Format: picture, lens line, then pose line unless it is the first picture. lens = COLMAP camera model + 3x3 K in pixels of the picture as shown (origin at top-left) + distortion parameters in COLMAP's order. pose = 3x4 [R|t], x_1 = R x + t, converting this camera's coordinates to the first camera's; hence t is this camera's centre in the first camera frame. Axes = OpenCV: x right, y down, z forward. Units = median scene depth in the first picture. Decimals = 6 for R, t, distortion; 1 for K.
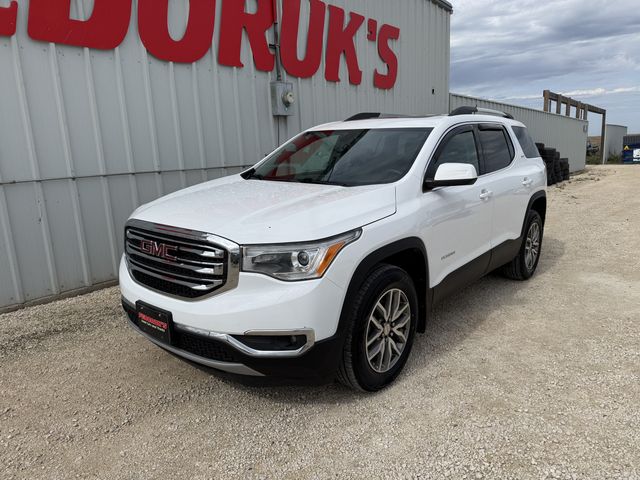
lens RADIAL K [[451.7, 0, 319.1], [0, 451.7, 244.9], [0, 0, 1]] dist [0.059282, -0.064331]
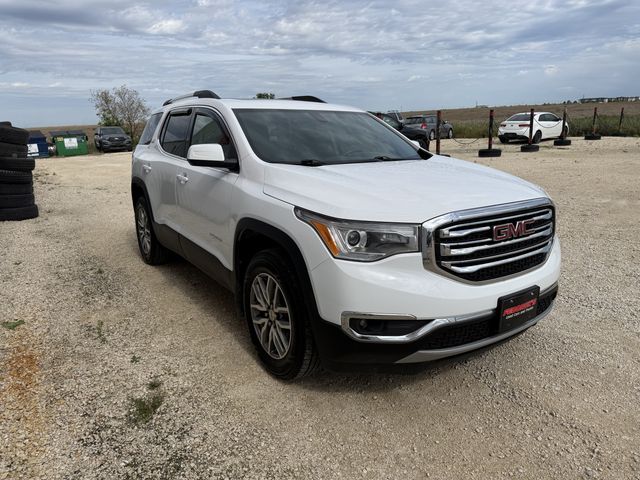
lens RADIAL K [[462.3, 0, 320.0], [0, 462.3, 240.0], [0, 0, 1]] dist [0.033653, -0.033763]
pose [[0.259188, -0.210069, 0.942705, -0.678332], [0.222132, 0.962860, 0.153487, -0.101897], [-0.939936, 0.169623, 0.296225, 0.550756]]
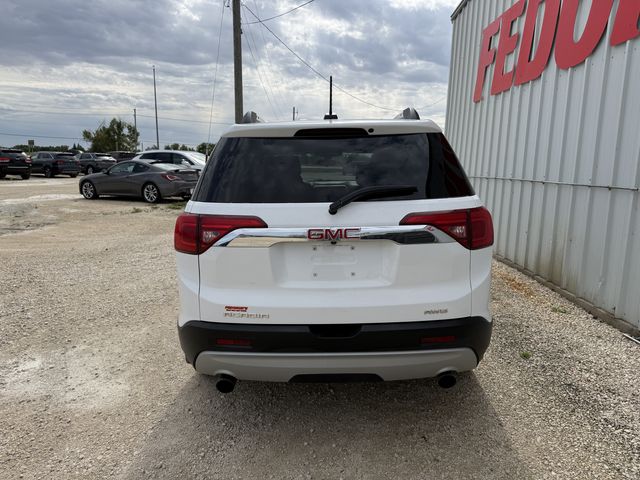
lens RADIAL K [[465.8, 0, 312.8], [0, 465.8, 242.3], [0, 0, 1]] dist [0.033443, -0.049203]
pose [[-0.795183, 0.131030, -0.592043, 0.719714], [-0.115262, 0.925909, 0.359732, -0.363853], [0.595314, 0.354293, -0.721164, 1.538755]]
